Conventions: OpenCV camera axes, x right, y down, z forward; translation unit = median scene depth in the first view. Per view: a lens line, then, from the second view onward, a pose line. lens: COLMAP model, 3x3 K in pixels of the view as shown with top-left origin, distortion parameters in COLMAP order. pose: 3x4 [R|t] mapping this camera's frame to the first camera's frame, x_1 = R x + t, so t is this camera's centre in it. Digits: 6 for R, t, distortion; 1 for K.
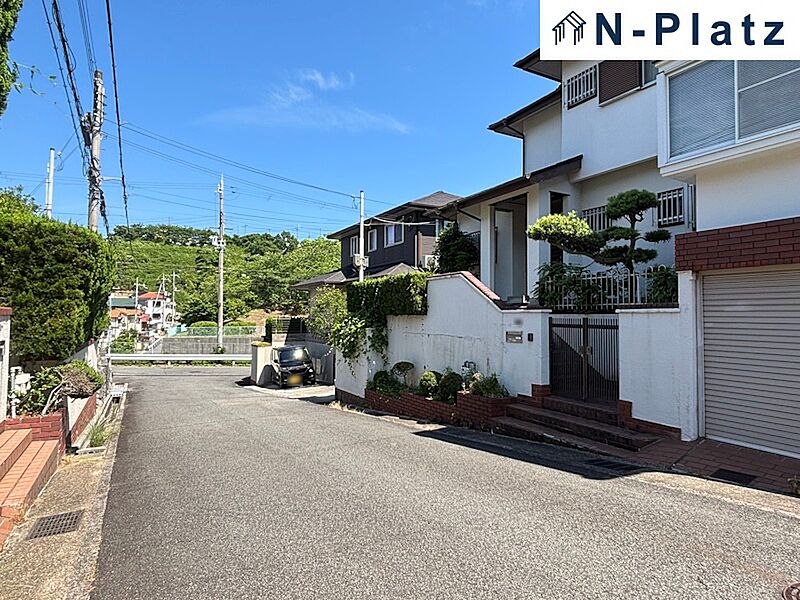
lens RADIAL K [[468.5, 0, 401.8], [0, 468.5, 299.4], [0, 0, 1]] dist [0.036782, -0.048829]
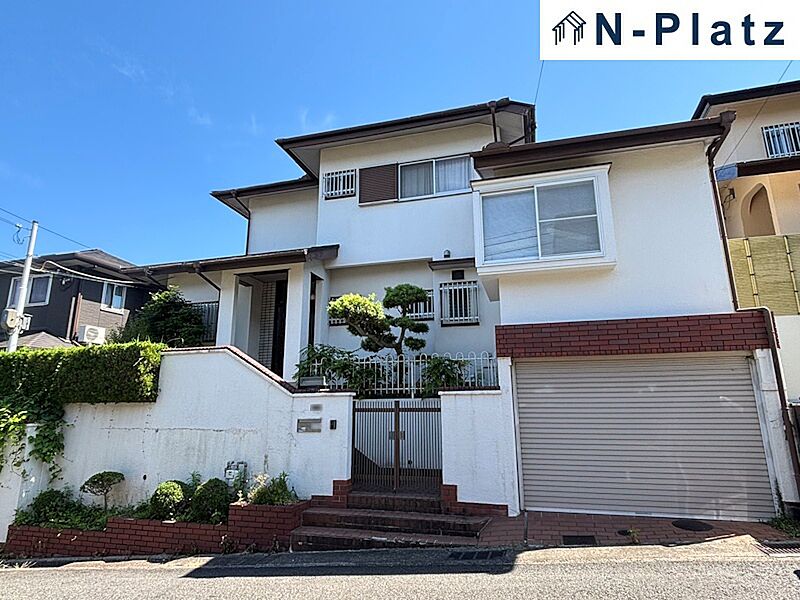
lens RADIAL K [[464.8, 0, 403.8], [0, 464.8, 300.4], [0, 0, 1]] dist [0.002328, -0.002809]
pose [[0.709485, 0.150694, 0.688420, -0.230382], [-0.014296, 0.979747, -0.199731, 0.020178], [-0.704575, 0.131864, 0.697270, 0.223976]]
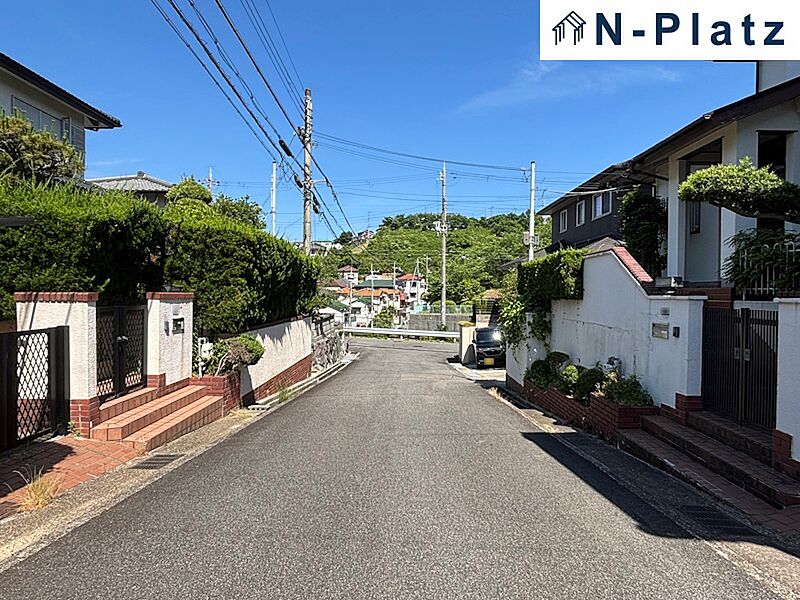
lens RADIAL K [[468.5, 0, 401.8], [0, 468.5, 299.4], [0, 0, 1]] dist [0.036782, -0.048829]
pose [[0.867757, 0.009914, -0.496890, 0.226830], [0.012093, 0.999084, 0.041053, -0.007512], [0.496842, -0.041633, 0.866842, 0.101330]]
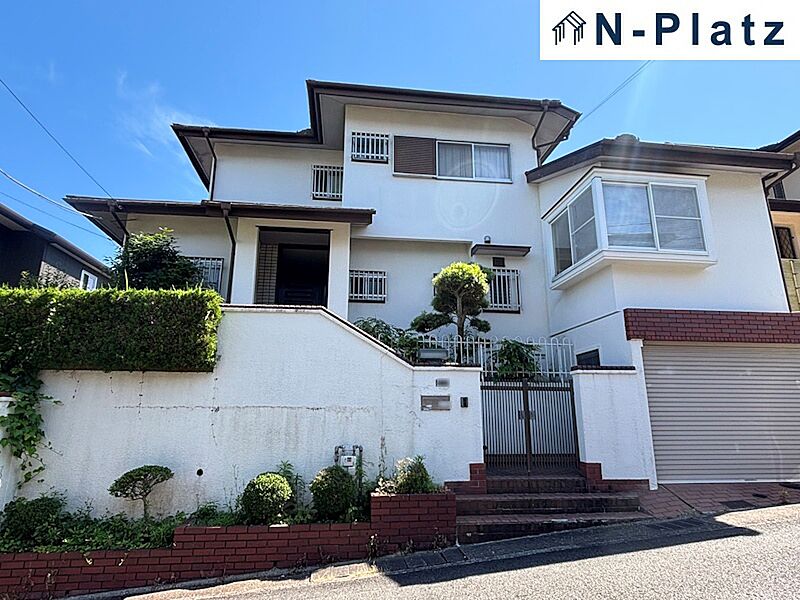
lens RADIAL K [[464.8, 0, 403.8], [0, 464.8, 300.4], [0, 0, 1]] dist [0.002328, -0.002809]
pose [[0.381565, 0.217638, 0.898355, -0.433319], [-0.031697, 0.974395, -0.222597, 0.076921], [-0.923798, 0.056460, 0.378694, 0.670643]]
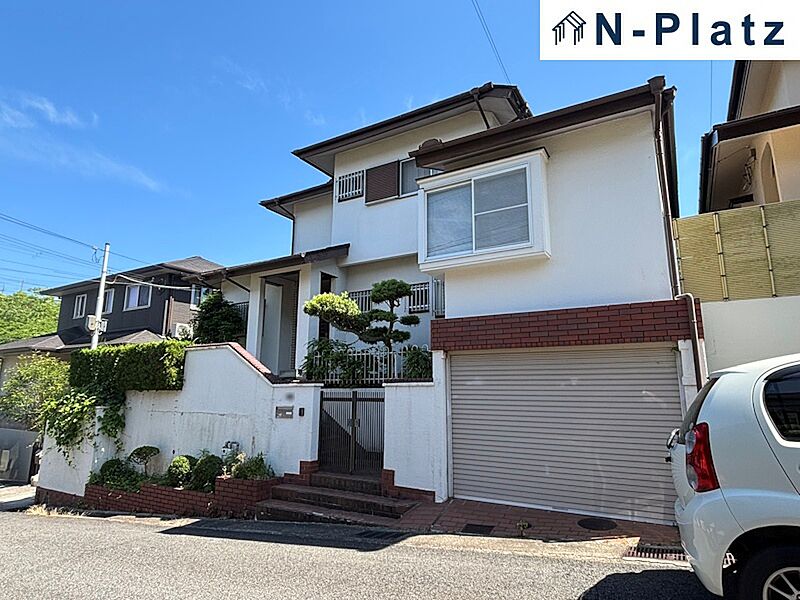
lens RADIAL K [[468.5, 0, 401.8], [0, 468.5, 299.4], [0, 0, 1]] dist [0.036782, -0.048829]
pose [[0.867874, 0.095626, 0.487495, -0.042637], [-0.016310, 0.986255, -0.164426, 0.004873], [-0.496517, 0.134749, 0.857504, 0.006907]]
